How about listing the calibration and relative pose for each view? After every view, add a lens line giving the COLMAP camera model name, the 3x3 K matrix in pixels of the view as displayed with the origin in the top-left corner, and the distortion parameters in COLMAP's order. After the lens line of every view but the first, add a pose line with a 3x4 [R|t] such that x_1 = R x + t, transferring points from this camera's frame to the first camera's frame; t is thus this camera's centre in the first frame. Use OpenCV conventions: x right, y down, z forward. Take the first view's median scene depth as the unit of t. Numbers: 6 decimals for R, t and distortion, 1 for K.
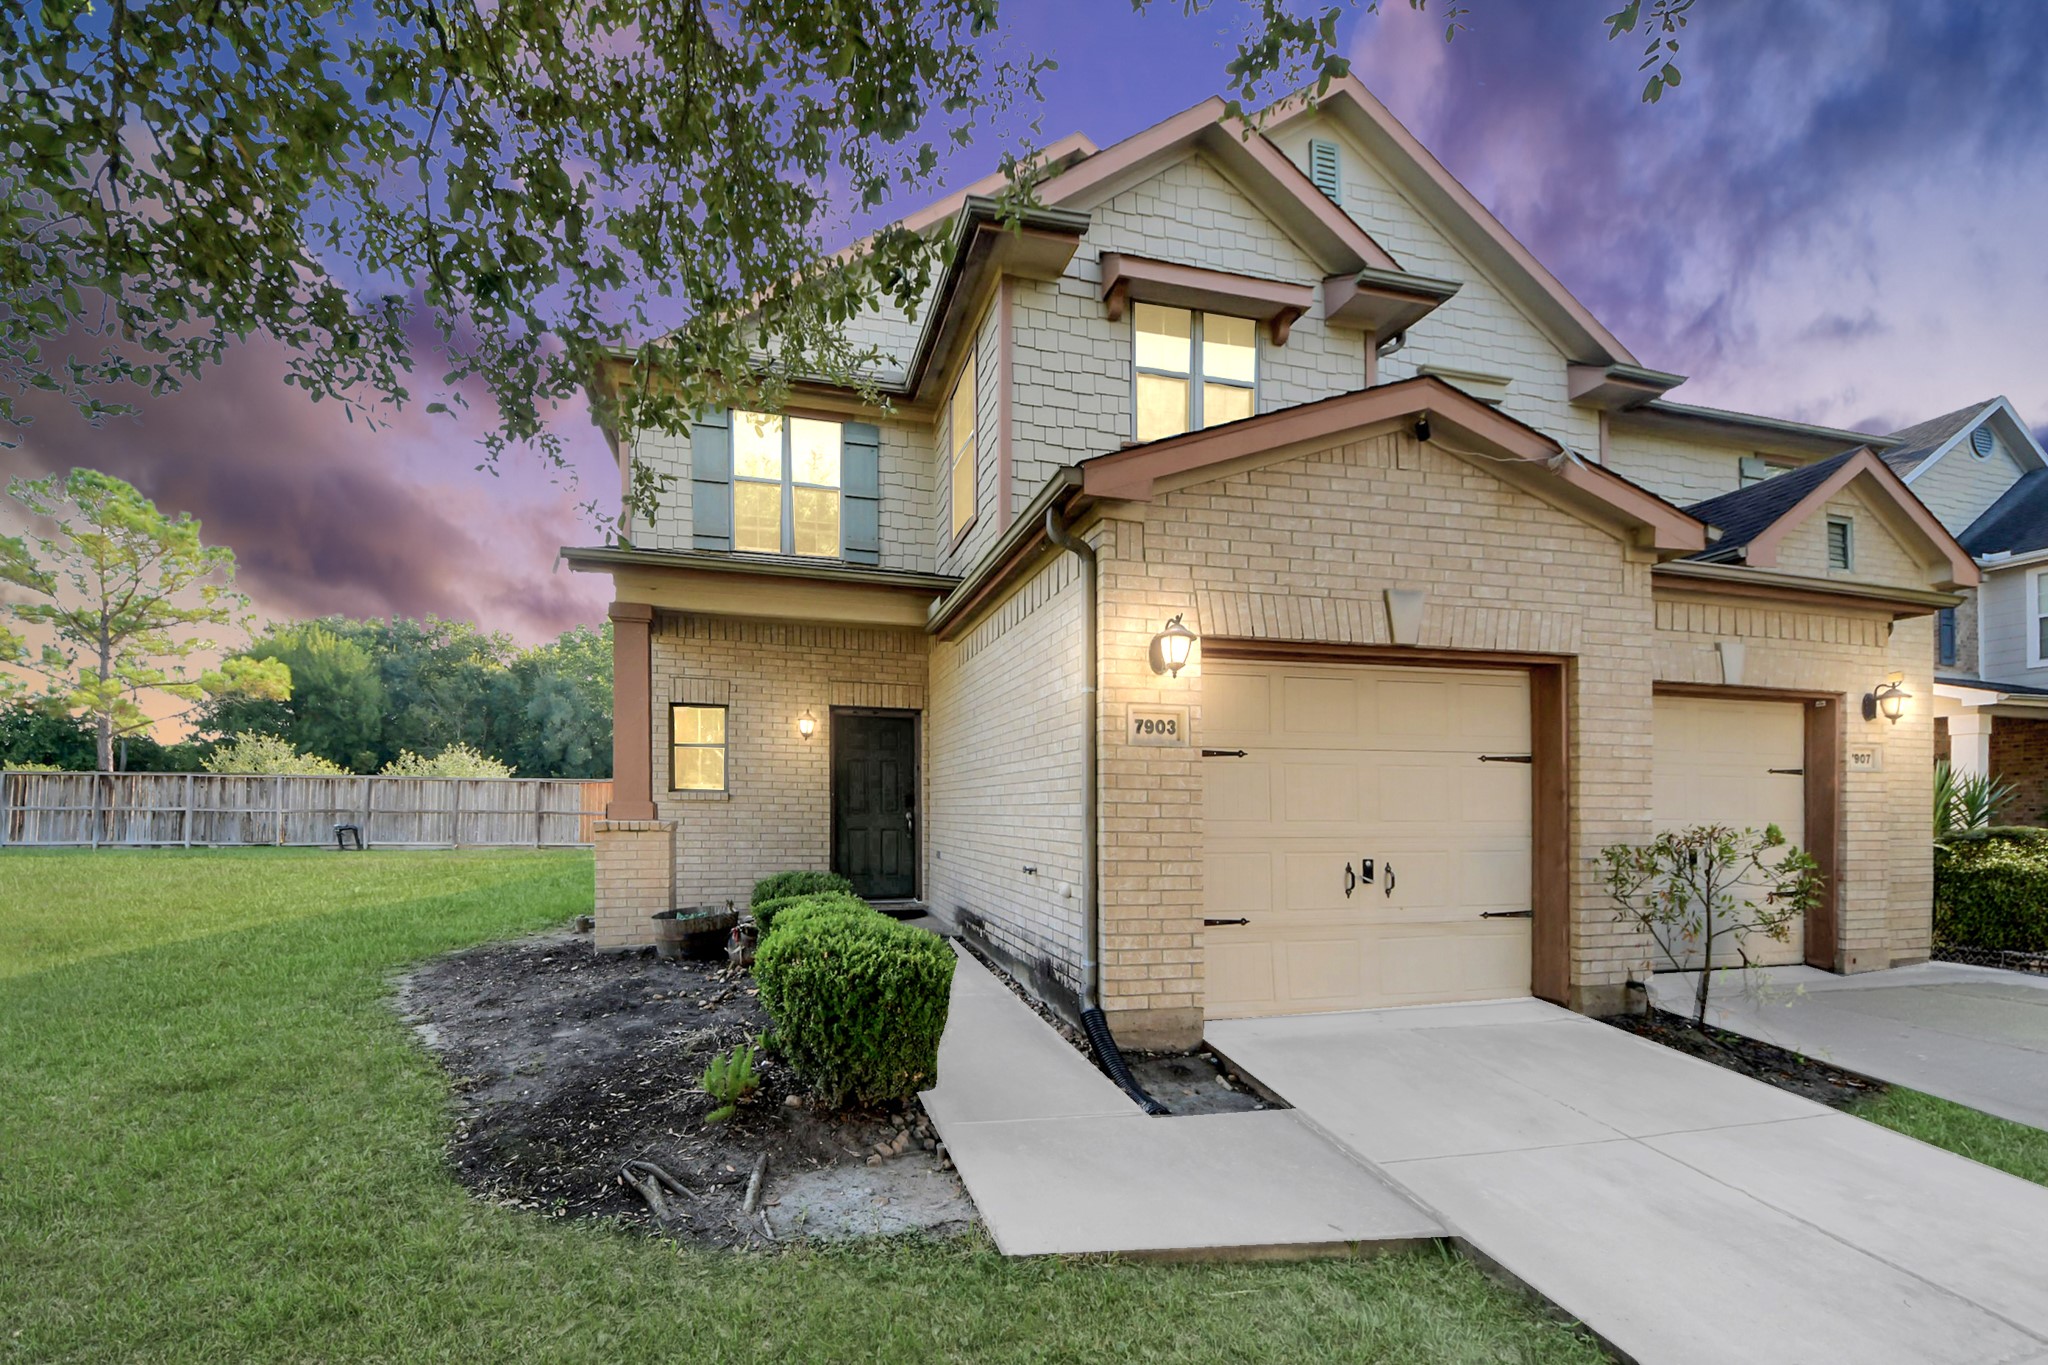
lens RADIAL K [[751.7, 0, 936.0], [0, 751.7, 822.5], [0, 0, 1]] dist [0.000733, -0.001117]
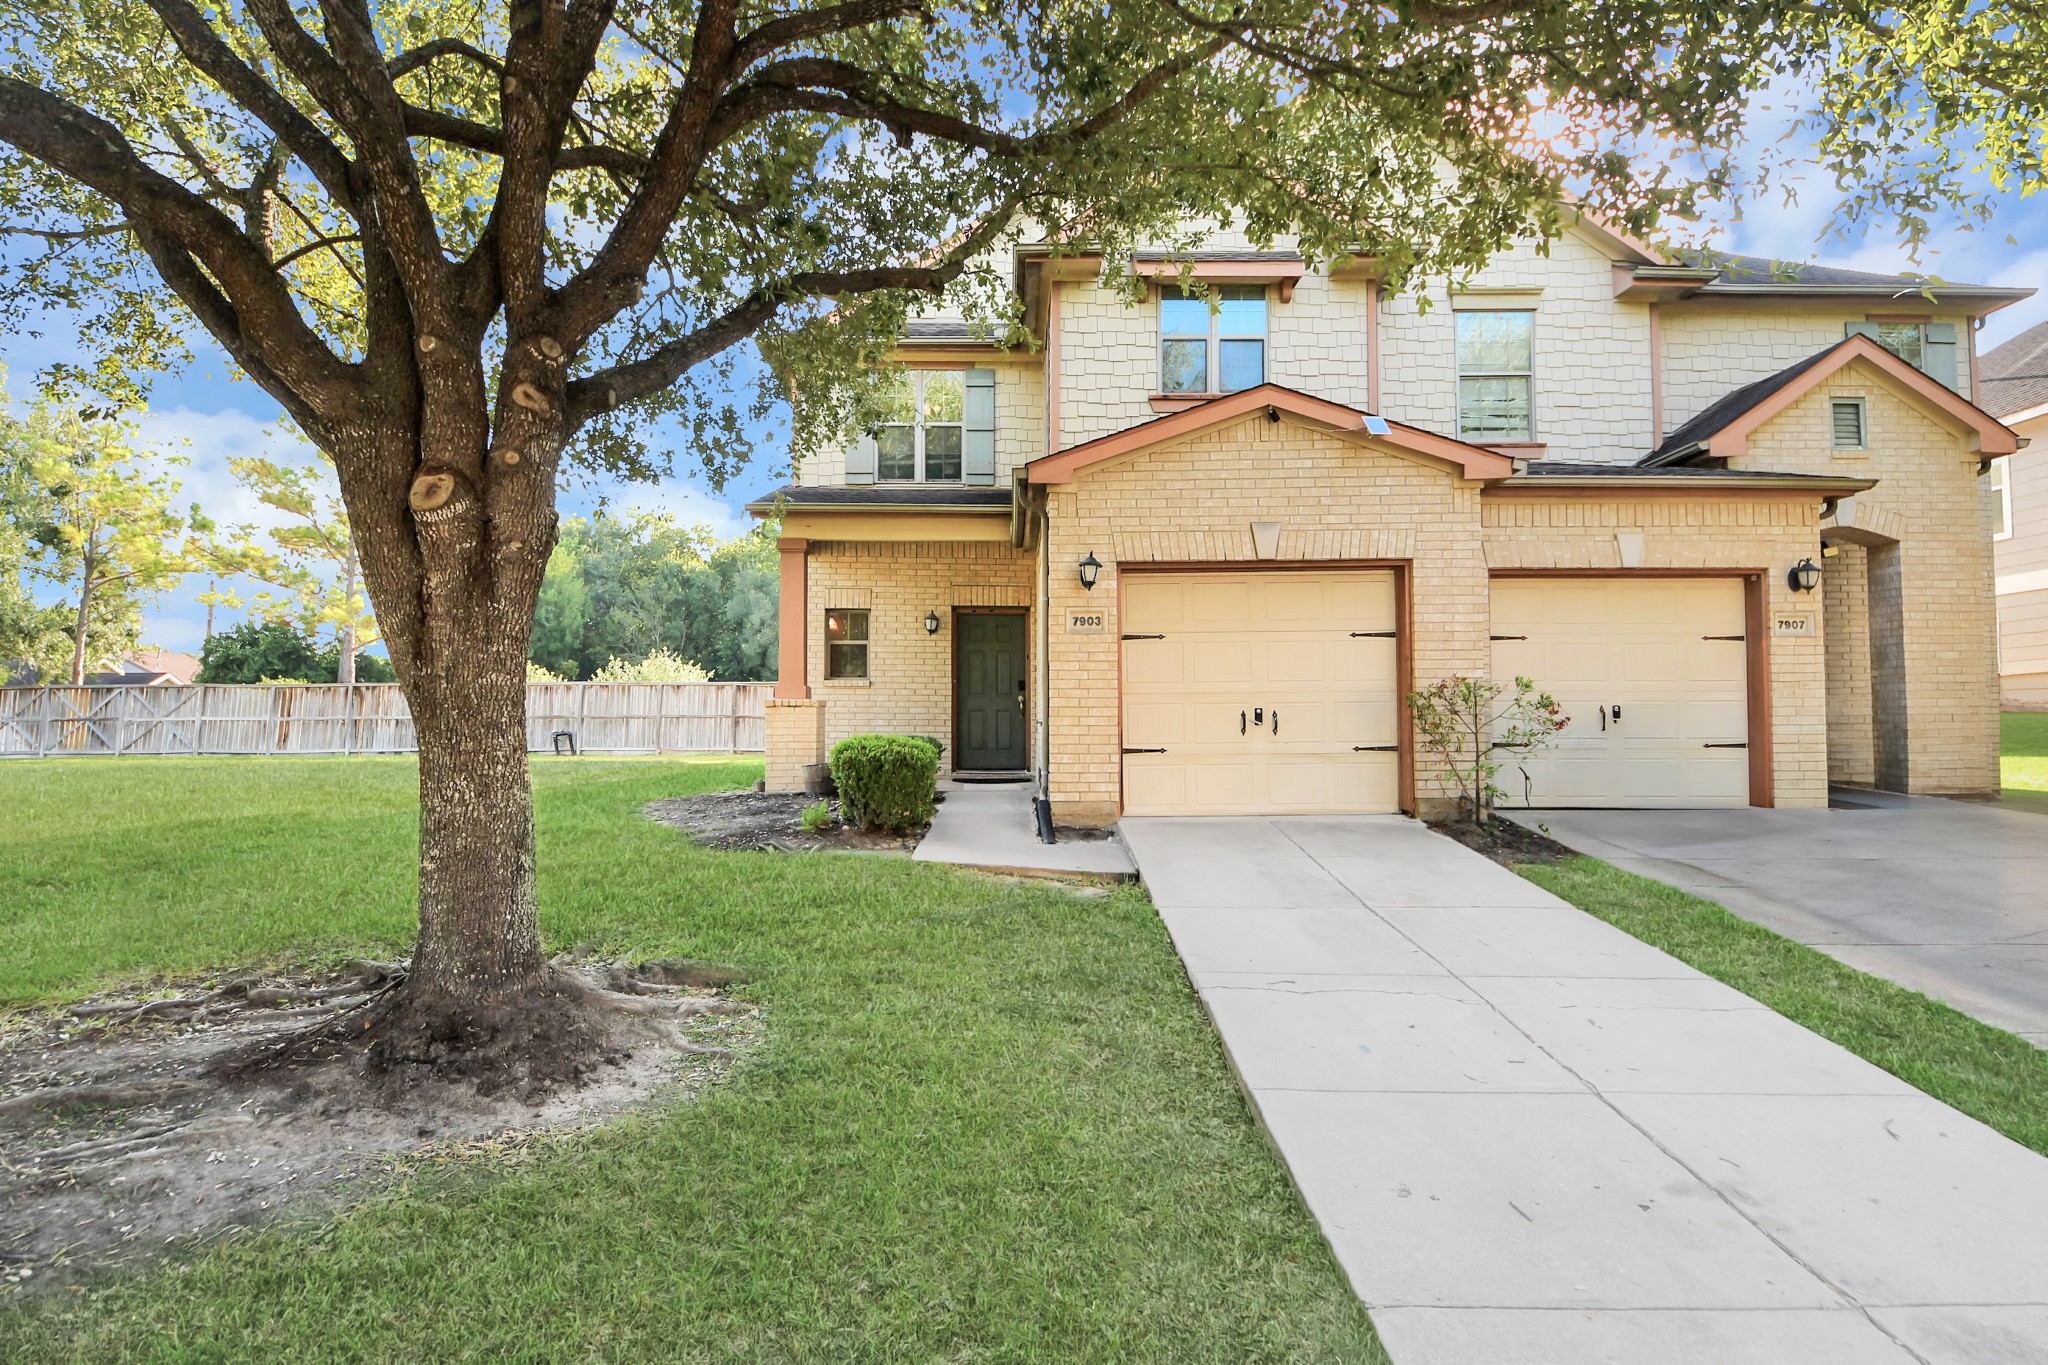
lens RADIAL K [[1057.4, 0, 1025.8], [0, 1057.4, 688.2], [0, 0, 1]] dist [0.006793, 0.001707]
pose [[0.975107, -0.017305, -0.221060, 0.332459], [0.004953, 0.998401, -0.056308, 0.068726], [0.221681, 0.053811, 0.973633, -0.590545]]
